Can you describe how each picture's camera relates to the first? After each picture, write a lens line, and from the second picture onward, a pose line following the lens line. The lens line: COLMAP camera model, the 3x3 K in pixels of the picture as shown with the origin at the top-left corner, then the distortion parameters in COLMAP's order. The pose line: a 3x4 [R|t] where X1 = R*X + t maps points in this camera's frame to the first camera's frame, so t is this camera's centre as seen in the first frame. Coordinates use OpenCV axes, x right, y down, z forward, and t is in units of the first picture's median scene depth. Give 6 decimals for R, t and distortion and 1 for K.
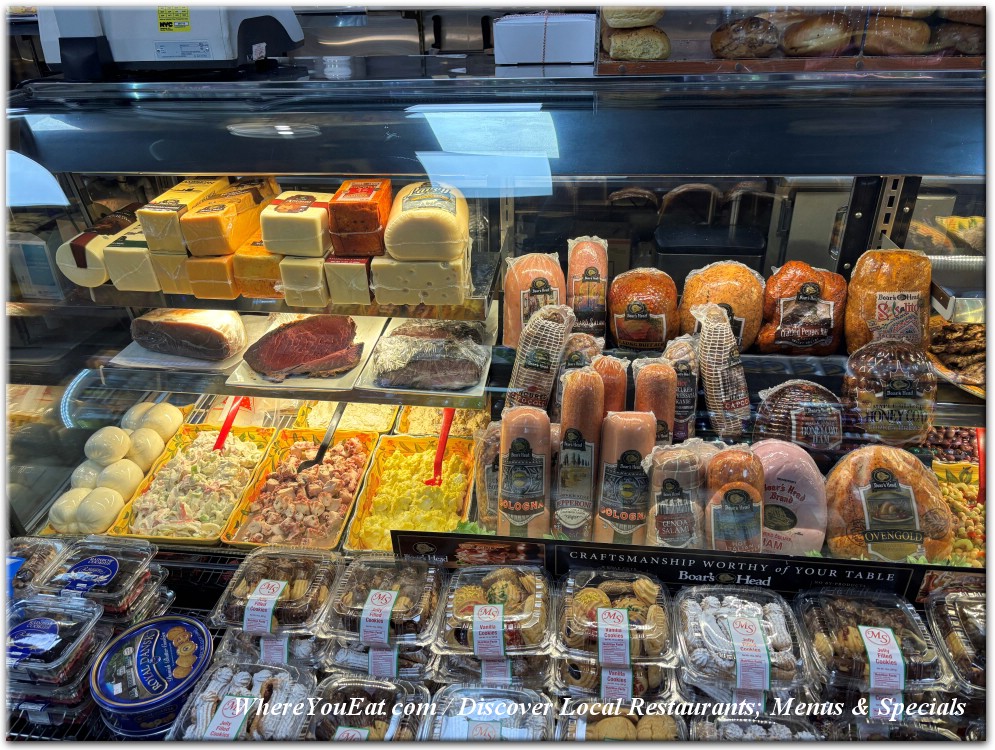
lens RADIAL K [[747.6, 0, 497.5], [0, 747.6, 375.0], [0, 0, 1]] dist [0.075960, -0.085967]
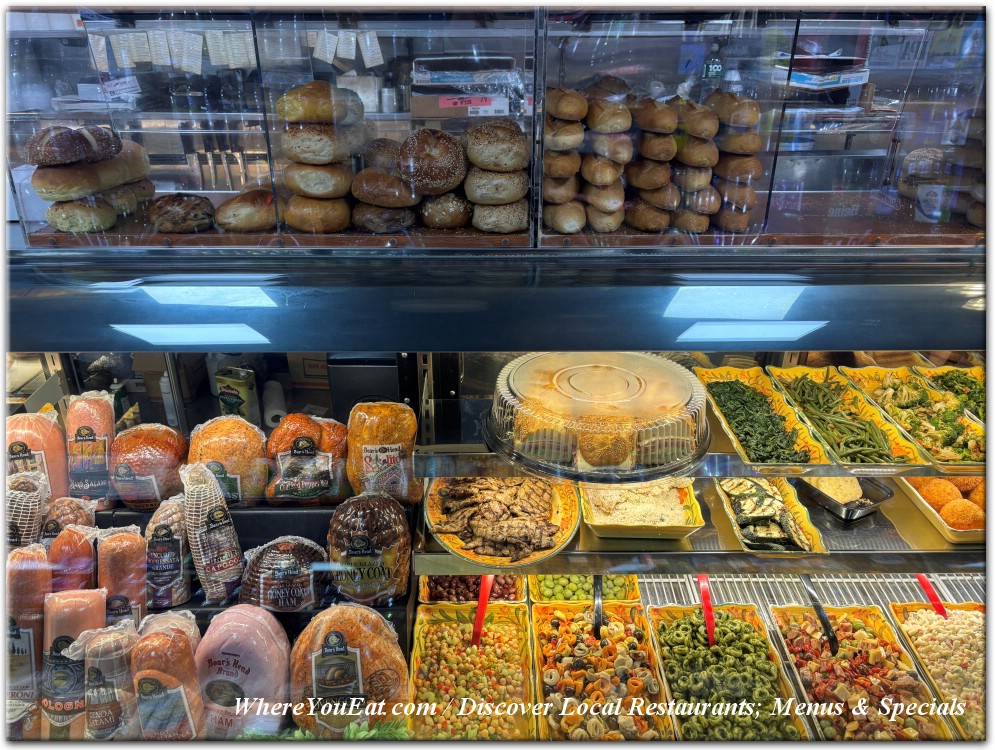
lens RADIAL K [[735.0, 0, 498.4], [0, 735.0, 380.4], [0, 0, 1]] dist [0.009944, 0.001756]
pose [[0.989904, -0.034010, 0.137597, 0.553057], [0.043704, 0.996724, -0.068056, -0.121892], [-0.134831, 0.073383, 0.988148, -0.014429]]
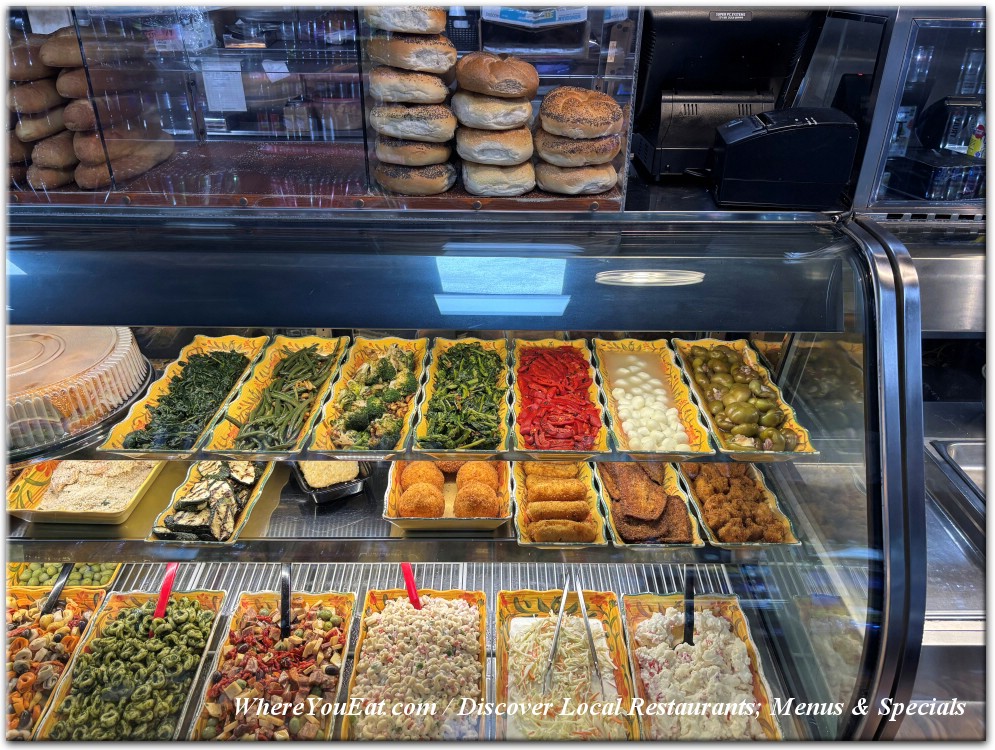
lens RADIAL K [[747.6, 0, 497.5], [0, 747.6, 375.0], [0, 0, 1]] dist [0.075960, -0.085967]
pose [[0.990221, -0.024381, 0.137360, 1.234250], [0.029098, 0.999050, -0.032437, -0.110988], [-0.136439, 0.036117, 0.989990, -0.084449]]
